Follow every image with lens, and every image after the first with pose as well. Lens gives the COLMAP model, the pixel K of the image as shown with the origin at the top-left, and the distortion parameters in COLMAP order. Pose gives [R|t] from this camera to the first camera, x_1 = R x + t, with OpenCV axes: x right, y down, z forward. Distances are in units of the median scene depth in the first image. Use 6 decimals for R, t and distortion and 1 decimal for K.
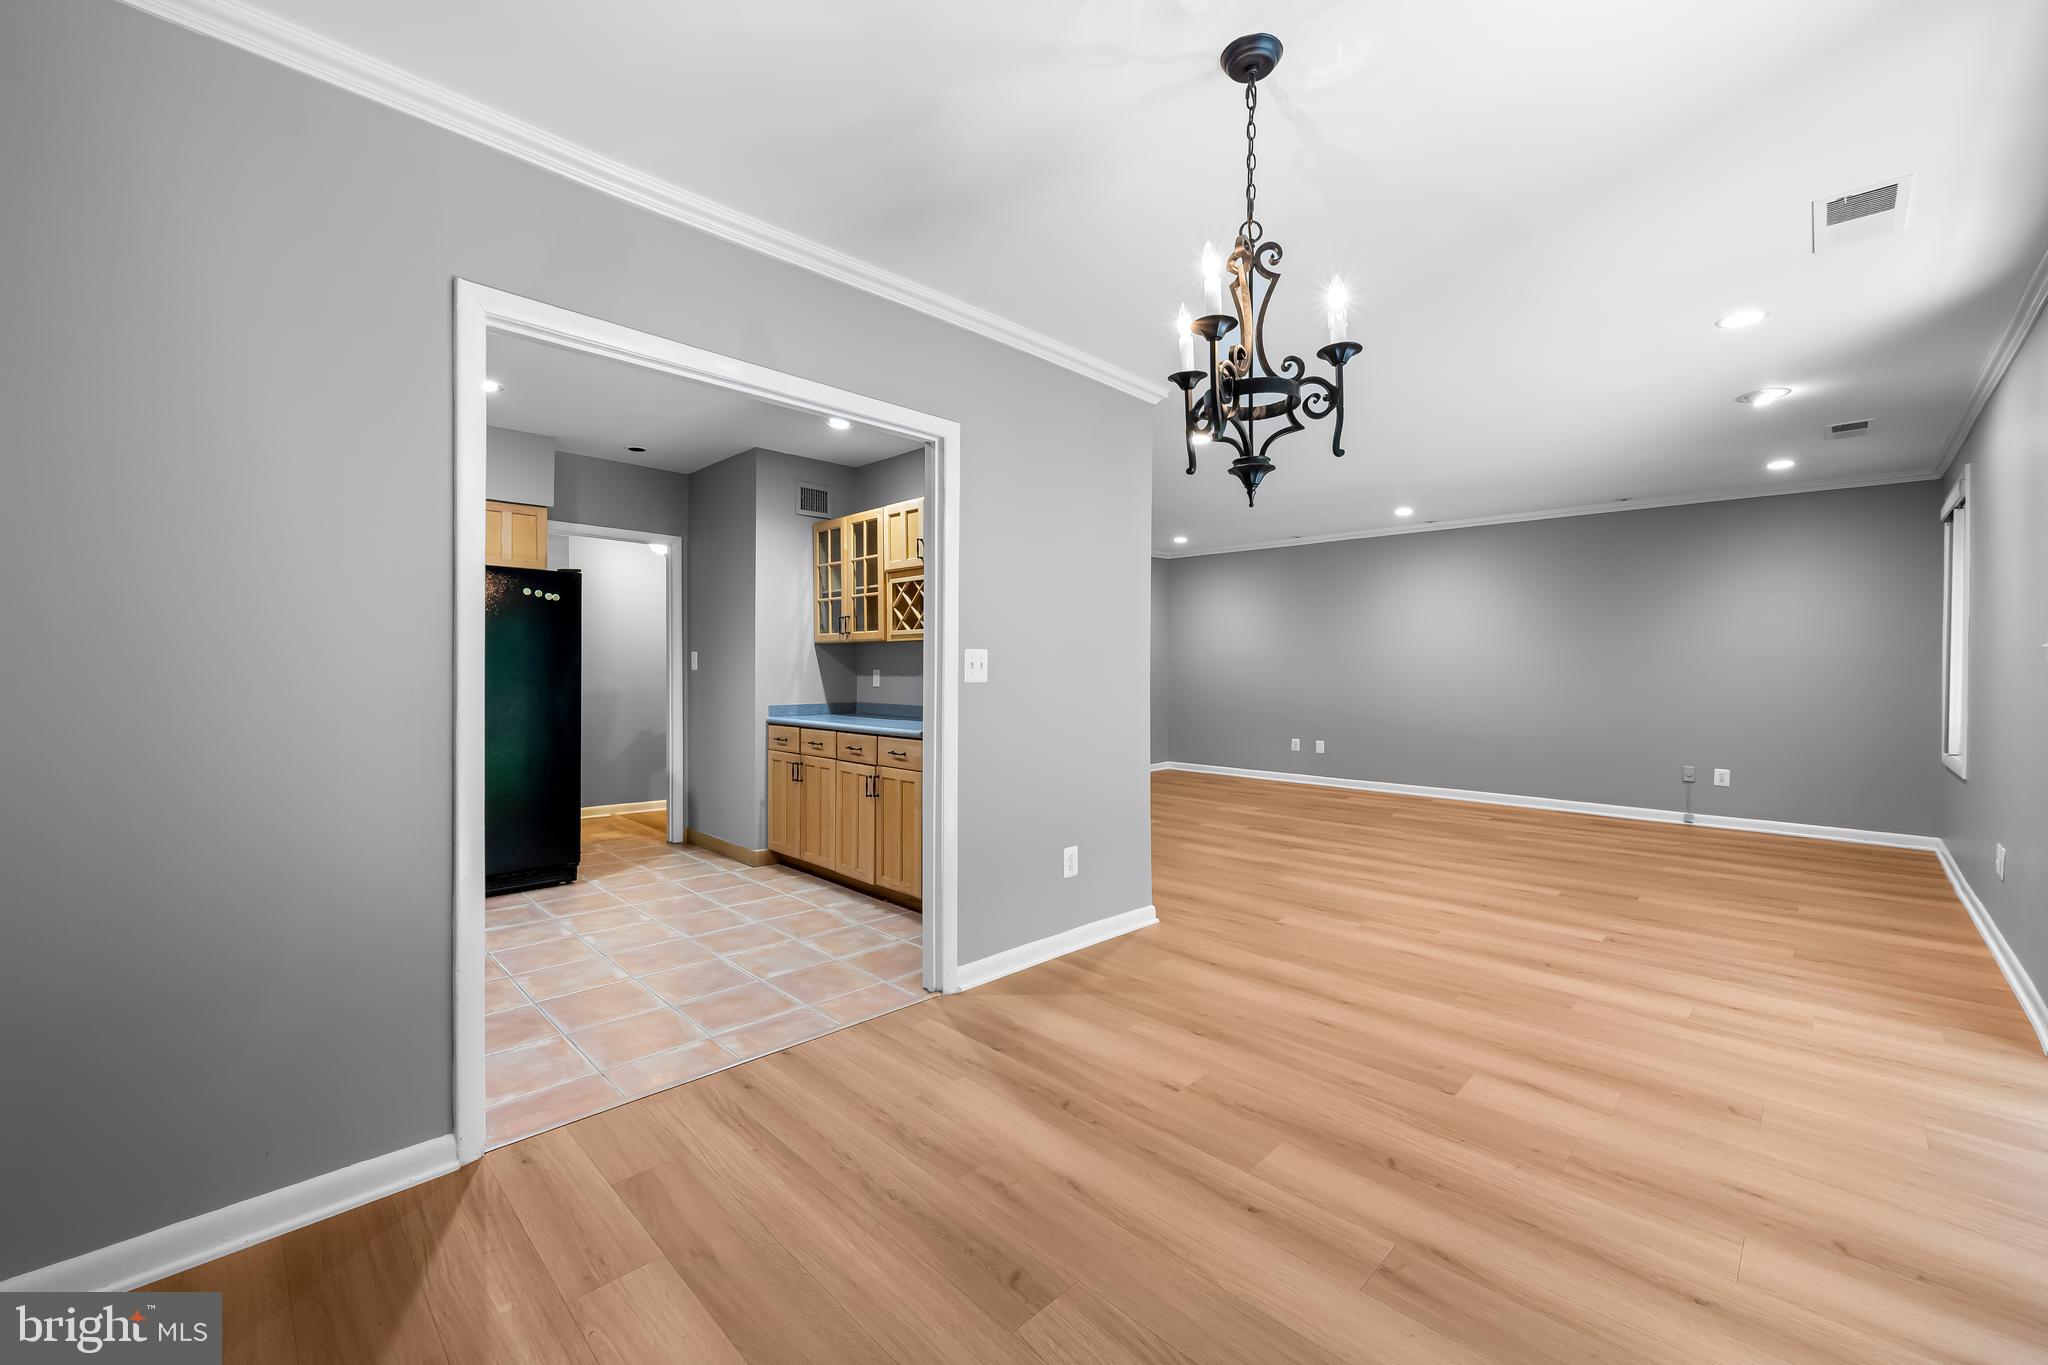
lens RADIAL K [[818.1, 0, 1020.2], [0, 818.1, 676.3], [0, 0, 1]] dist [-0.006268, 0.000398]
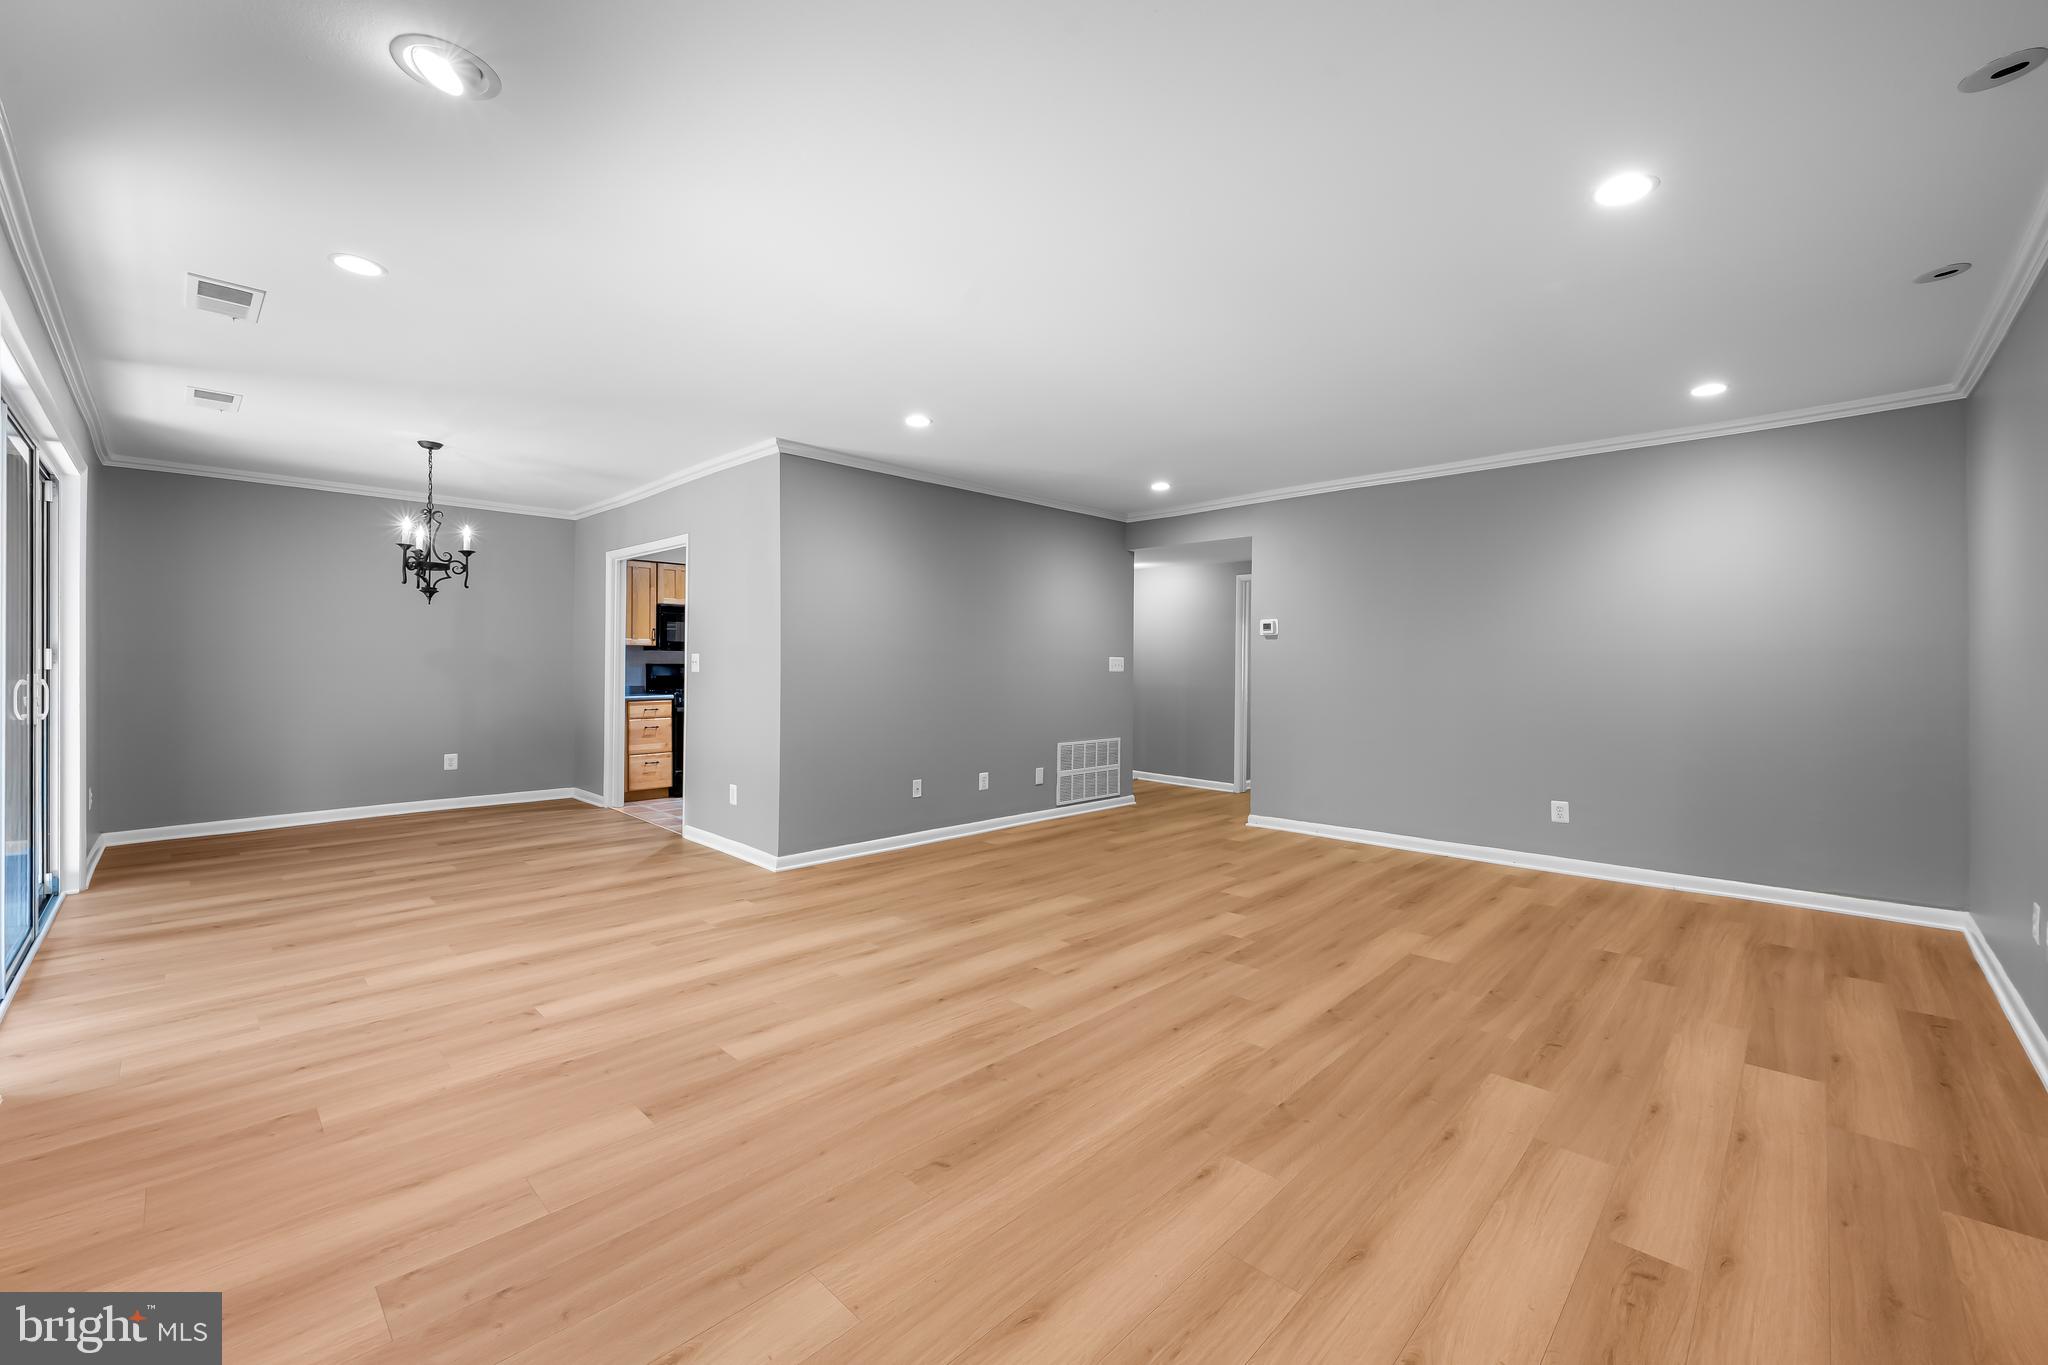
lens RADIAL K [[820.2, 0, 1023.6], [0, 820.2, 674.3], [0, 0, 1]] dist [-0.001514, -0.000764]
pose [[0.019258, 0.007896, -0.999783, 1.198961], [-0.019116, 0.999789, 0.007528, -0.009989], [0.999632, 0.018967, 0.019405, 1.149787]]
